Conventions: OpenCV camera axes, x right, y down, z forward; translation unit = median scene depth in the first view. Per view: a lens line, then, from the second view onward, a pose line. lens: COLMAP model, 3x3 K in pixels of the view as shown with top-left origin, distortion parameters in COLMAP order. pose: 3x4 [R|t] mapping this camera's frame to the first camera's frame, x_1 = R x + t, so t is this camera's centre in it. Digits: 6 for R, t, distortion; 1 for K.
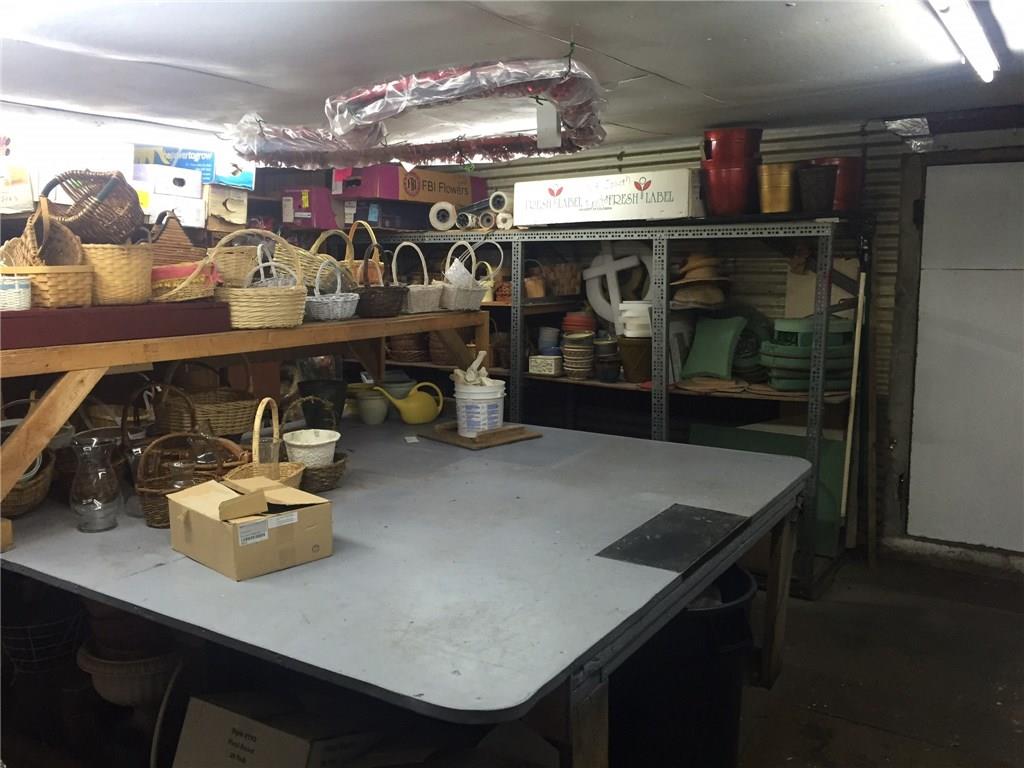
lens RADIAL K [[868.2, 0, 508.7], [0, 868.2, 383.0], [0, 0, 1]] dist [0.043855, -0.032312]
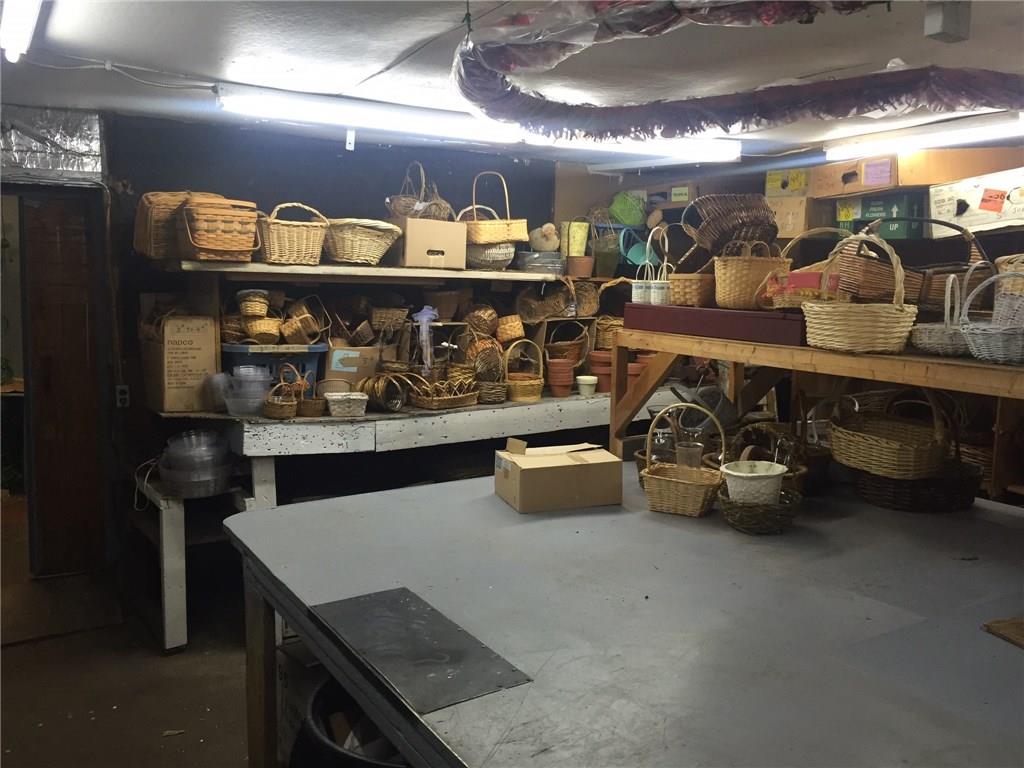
lens RADIAL K [[868.2, 0, 509.0], [0, 868.2, 384.2], [0, 0, 1]] dist [0.043855, -0.032312]
pose [[-0.449805, 0.092801, -0.888292, 0.764213], [-0.157091, 0.970861, 0.180973, -0.165016], [0.879203, 0.220945, -0.422120, 1.329369]]
